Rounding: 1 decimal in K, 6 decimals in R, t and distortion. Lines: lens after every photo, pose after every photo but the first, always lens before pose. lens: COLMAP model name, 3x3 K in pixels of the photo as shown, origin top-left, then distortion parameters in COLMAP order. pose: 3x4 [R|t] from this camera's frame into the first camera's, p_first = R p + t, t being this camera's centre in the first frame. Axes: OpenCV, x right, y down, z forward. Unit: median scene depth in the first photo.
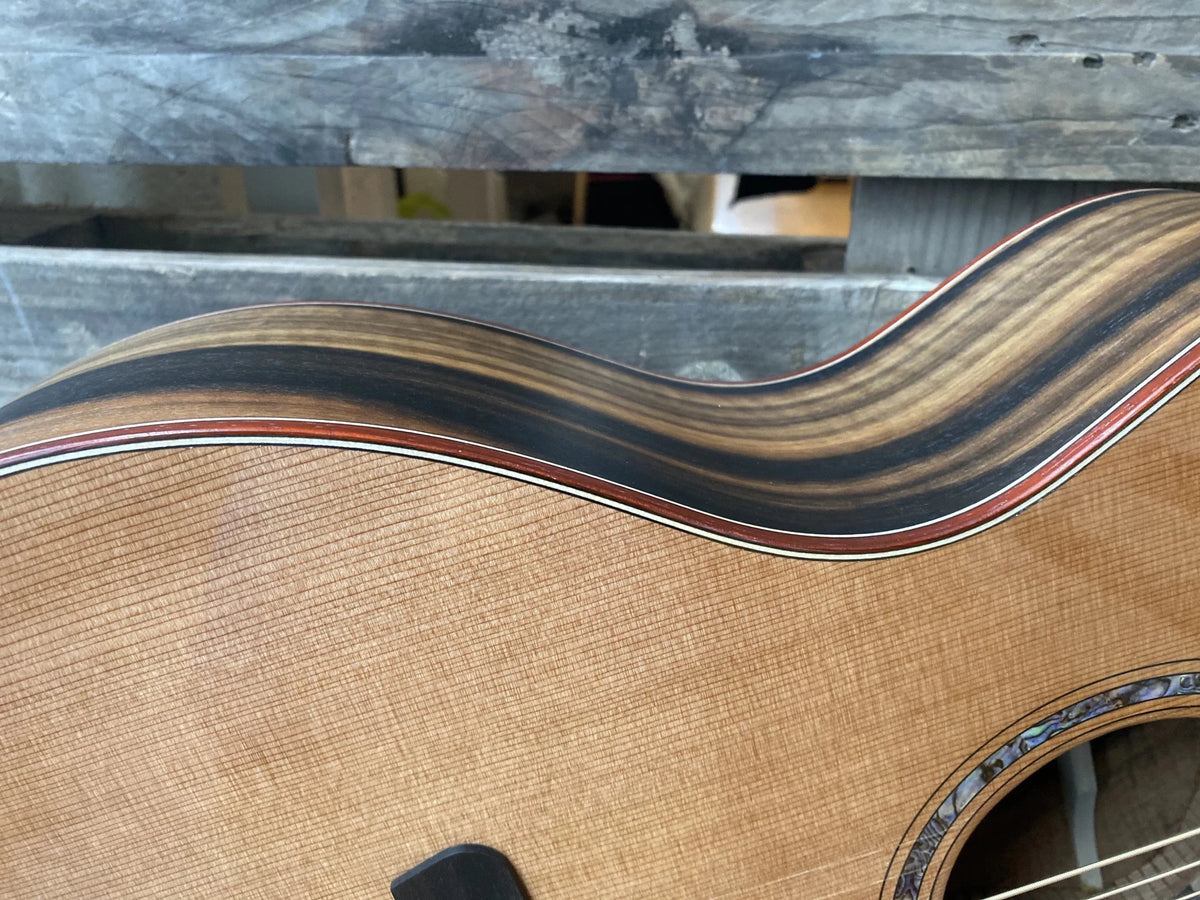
lens RADIAL K [[972.2, 0, 600.0], [0, 972.2, 450.0], [0, 0, 1]] dist [0.005620, 0.006967]
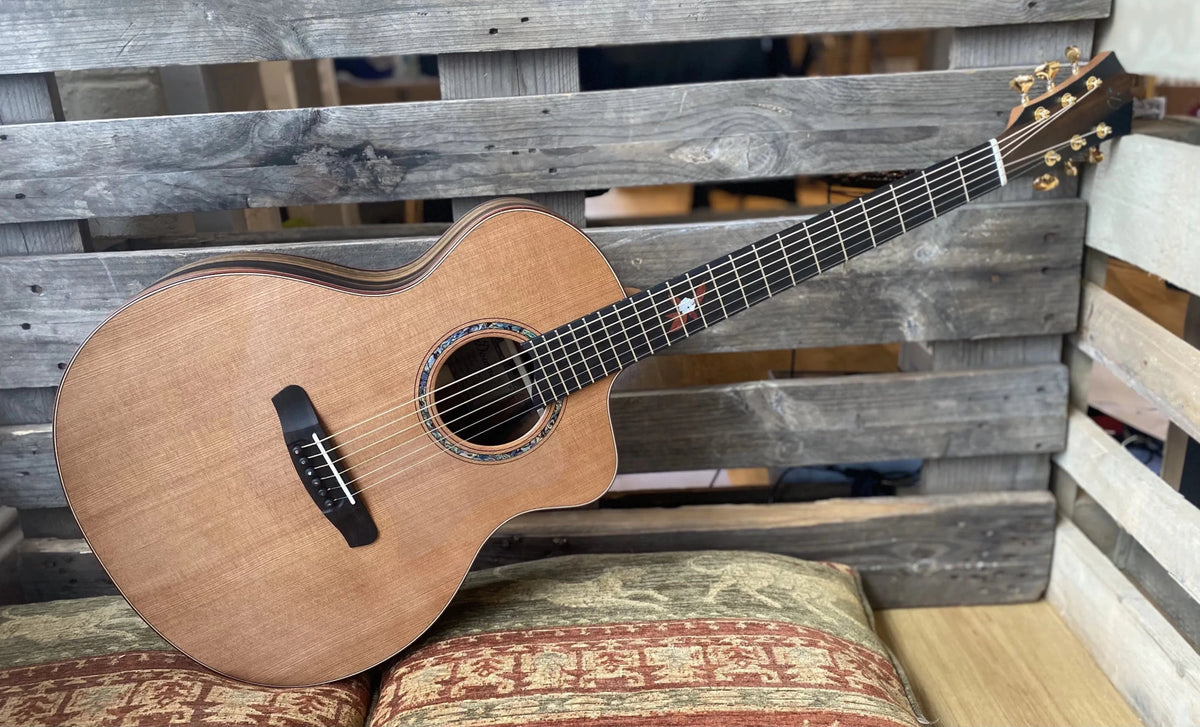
lens RADIAL K [[1032.1, 0, 600.0], [0, 1032.1, 363.5], [0, 0, 1]] dist [0.142323, -0.243278]
pose [[0.994001, -0.090457, 0.061480, 0.485795], [0.096563, 0.989779, -0.104941, 0.522826], [-0.051359, 0.110248, 0.992576, -1.850616]]
